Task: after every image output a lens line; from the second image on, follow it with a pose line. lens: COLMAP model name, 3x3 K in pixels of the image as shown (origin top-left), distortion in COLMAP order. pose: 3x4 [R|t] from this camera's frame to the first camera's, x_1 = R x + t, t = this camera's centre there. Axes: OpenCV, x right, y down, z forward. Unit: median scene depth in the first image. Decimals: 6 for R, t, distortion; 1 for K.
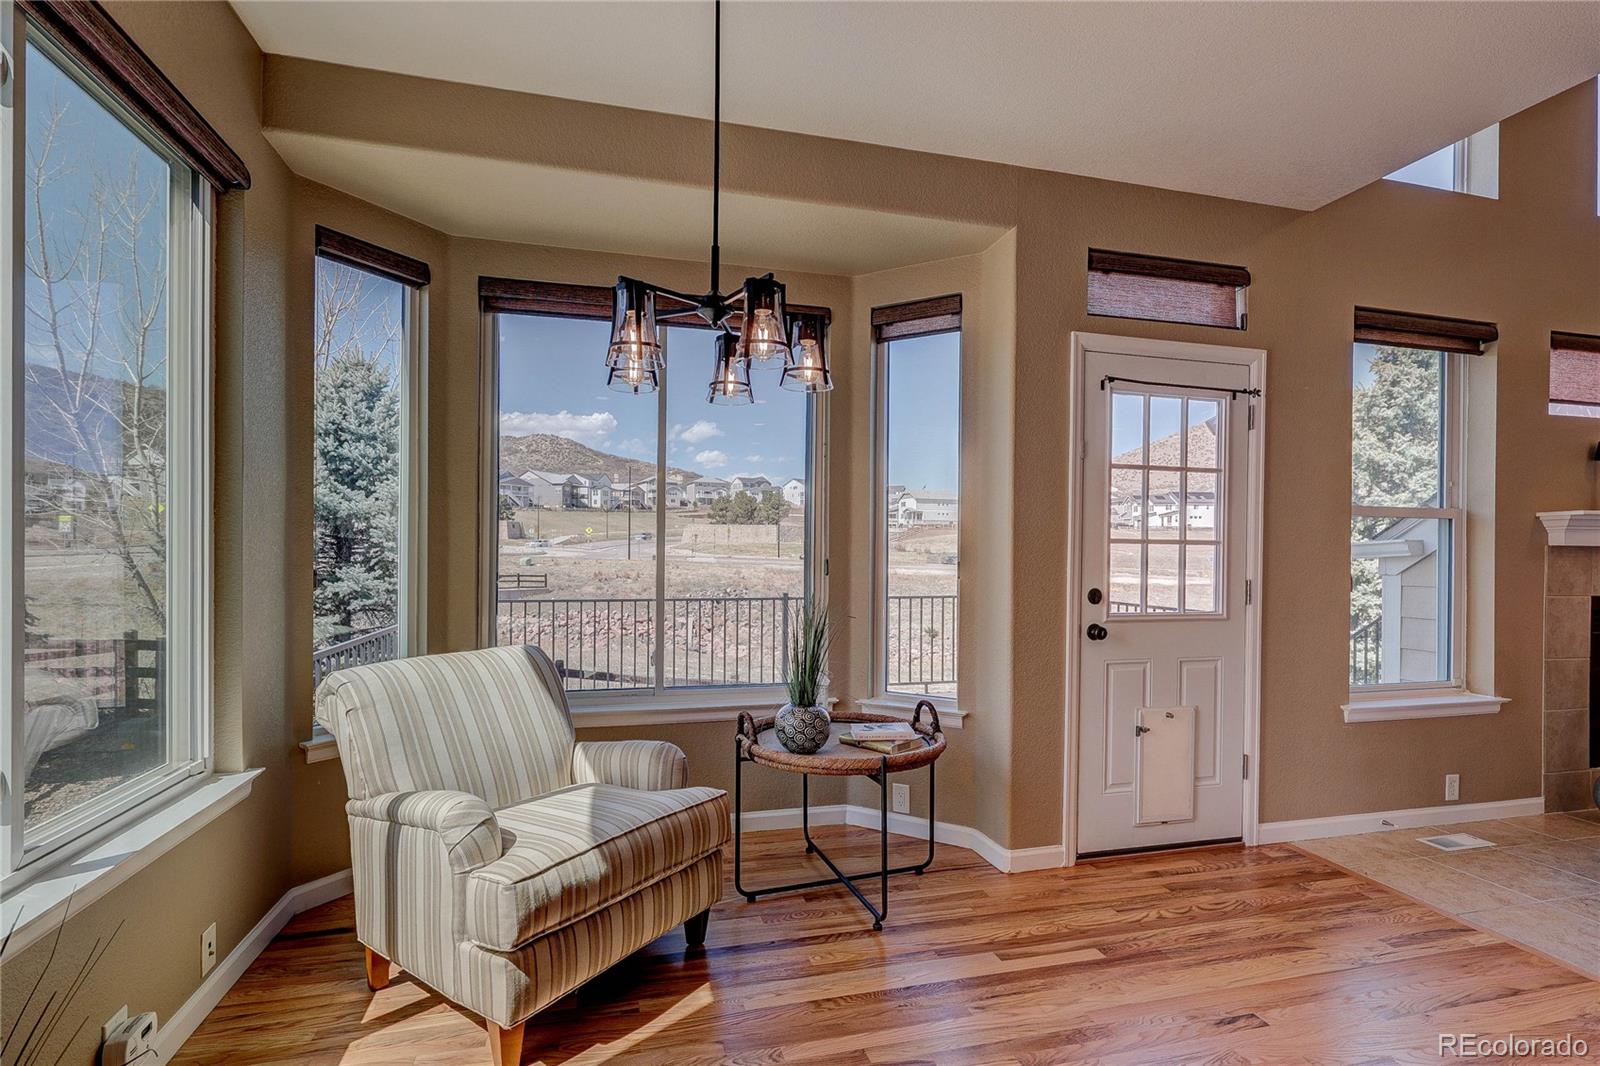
lens RADIAL K [[755.7, 0, 795.6], [0, 755.7, 552.1], [0, 0, 1]] dist [-0.005081, 0.001095]
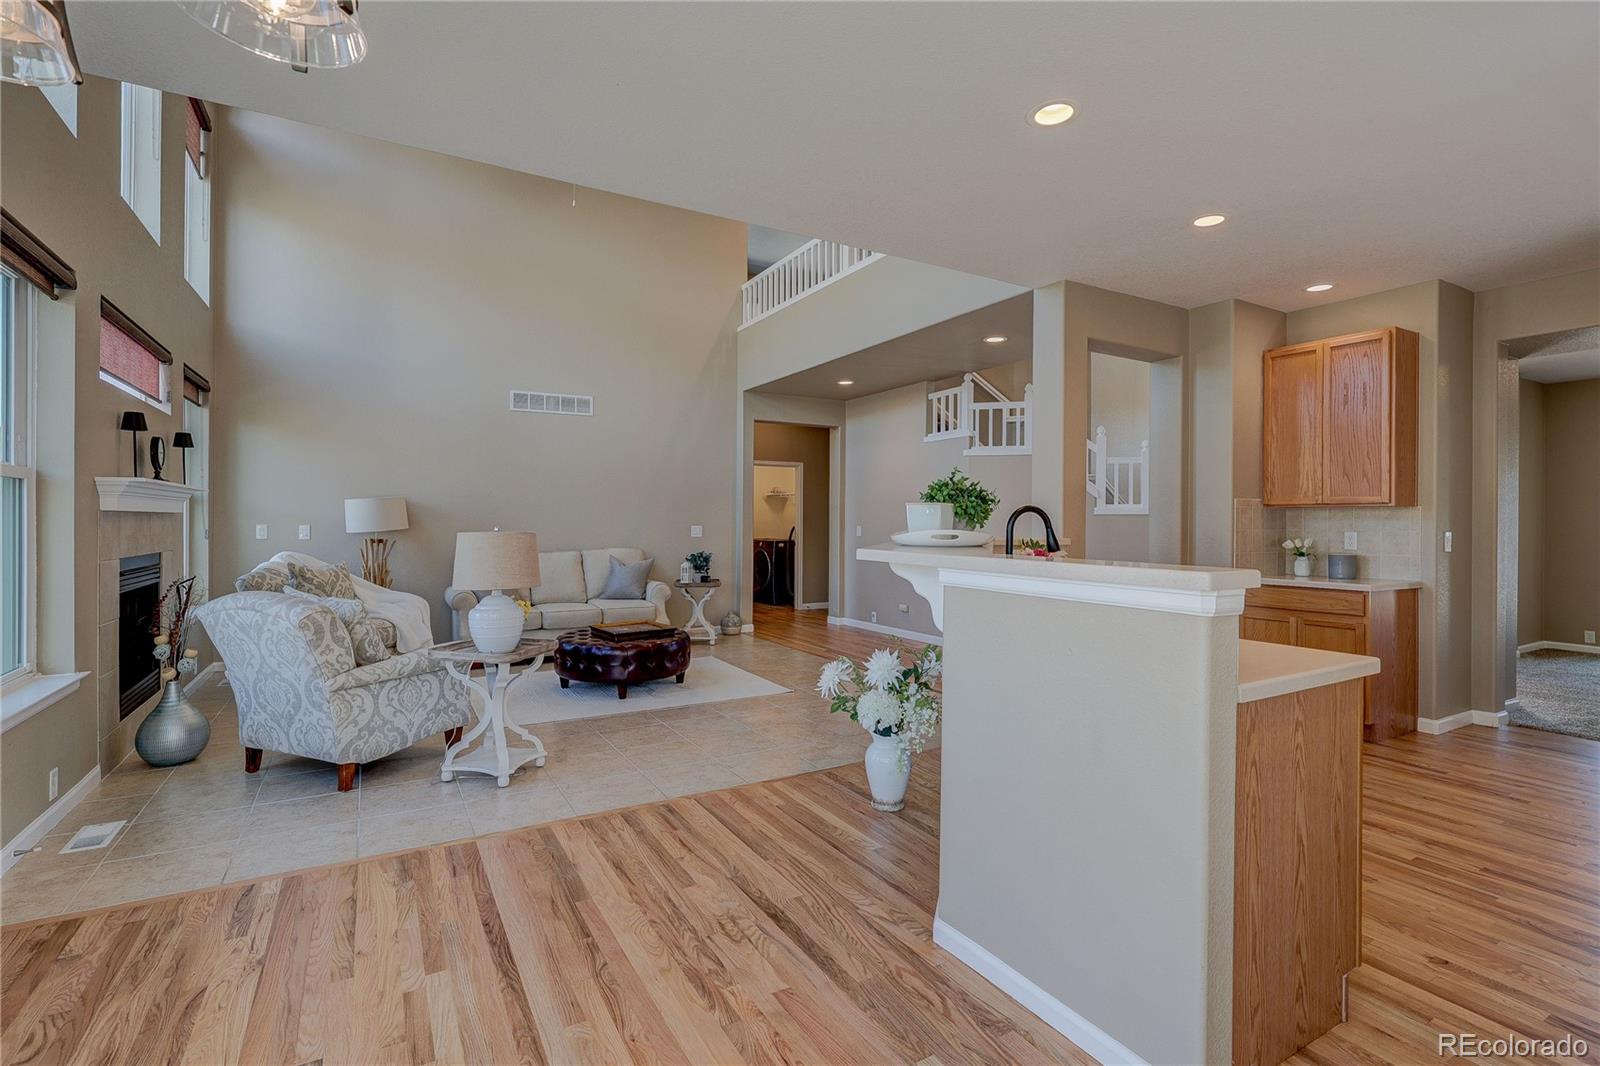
lens RADIAL K [[755.7, 0, 793.6], [0, 755.7, 524.1], [0, 0, 1]] dist [-0.005081, 0.001095]
pose [[-0.268727, -0.012285, 0.963138, -0.241027], [-0.006303, 0.999920, 0.010996, -0.009471], [-0.963196, -0.003116, -0.268783, 0.463354]]
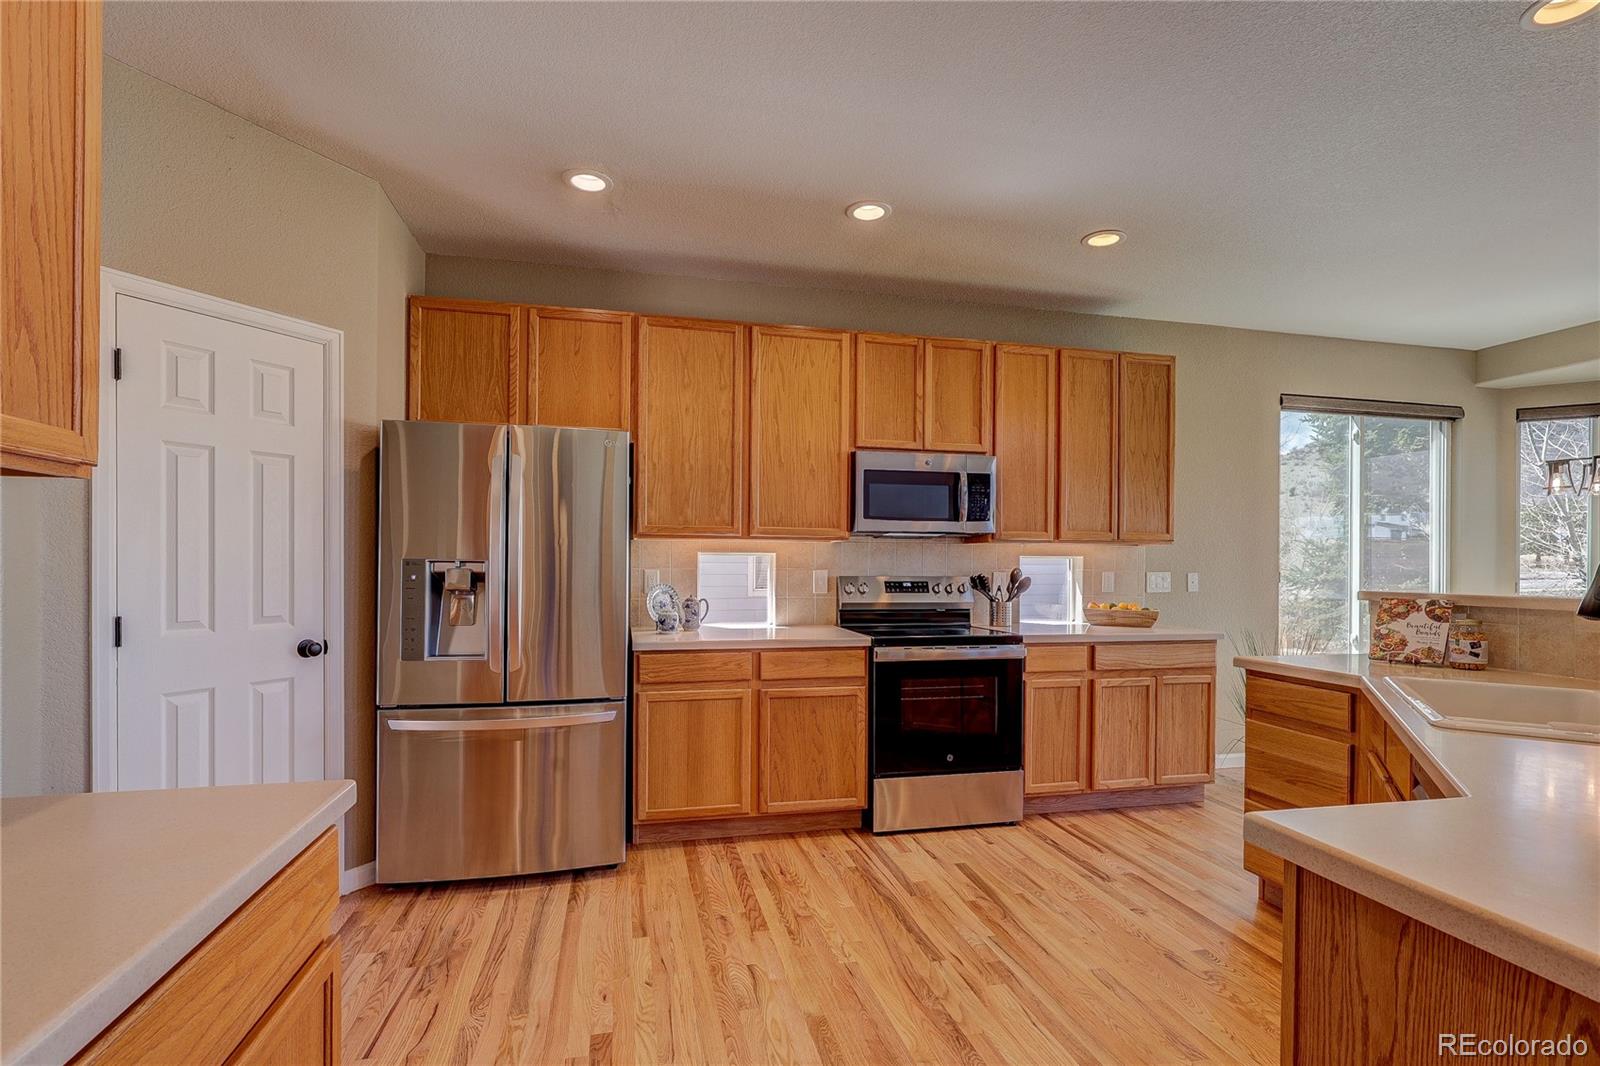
lens RADIAL K [[755.7, 0, 787.8], [0, 755.7, 562.5], [0, 0, 1]] dist [-0.005081, 0.001095]
pose [[-0.025113, -0.009601, -0.999639, 1.185130], [-0.008275, 0.999922, -0.009396, 0.004135], [0.999650, 0.008036, -0.025190, -0.709695]]
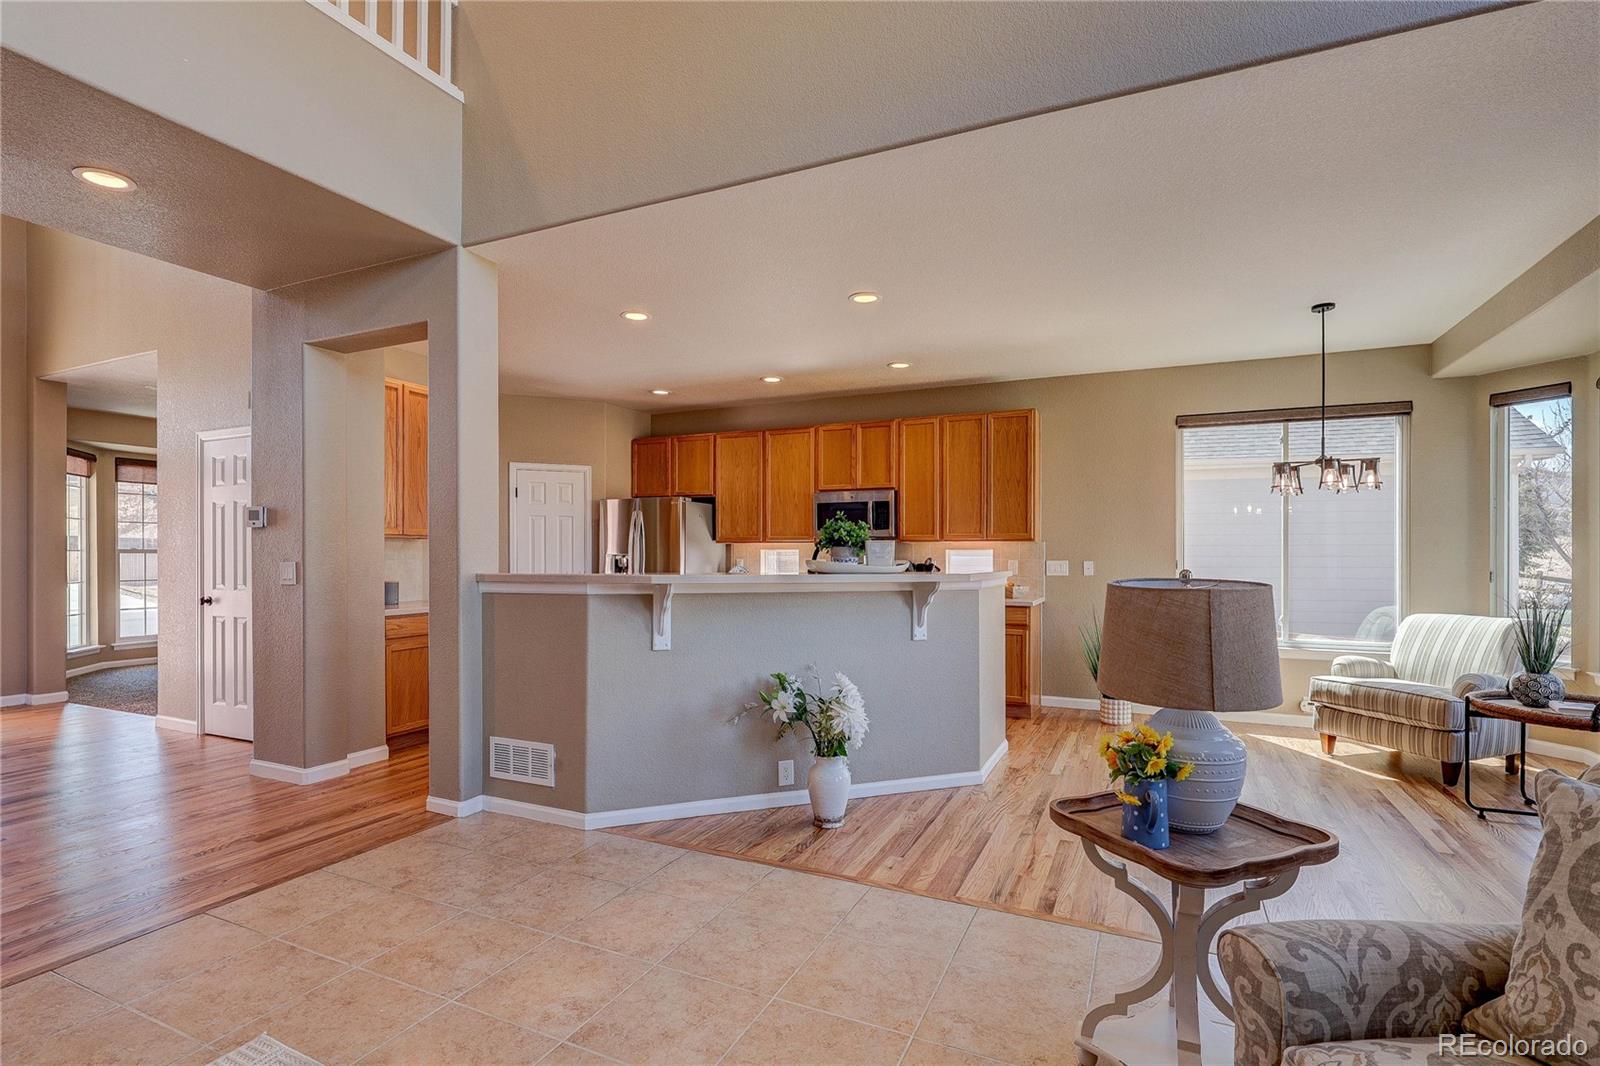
lens RADIAL K [[755.7, 0, 796.5], [0, 755.7, 563.8], [0, 0, 1]] dist [-0.005081, 0.001095]
pose [[-0.637130, -0.000025, -0.770756, 1.697200], [-0.007640, 0.999951, 0.006283, 0.004833], [0.770718, 0.009892, -0.637099, 0.733494]]
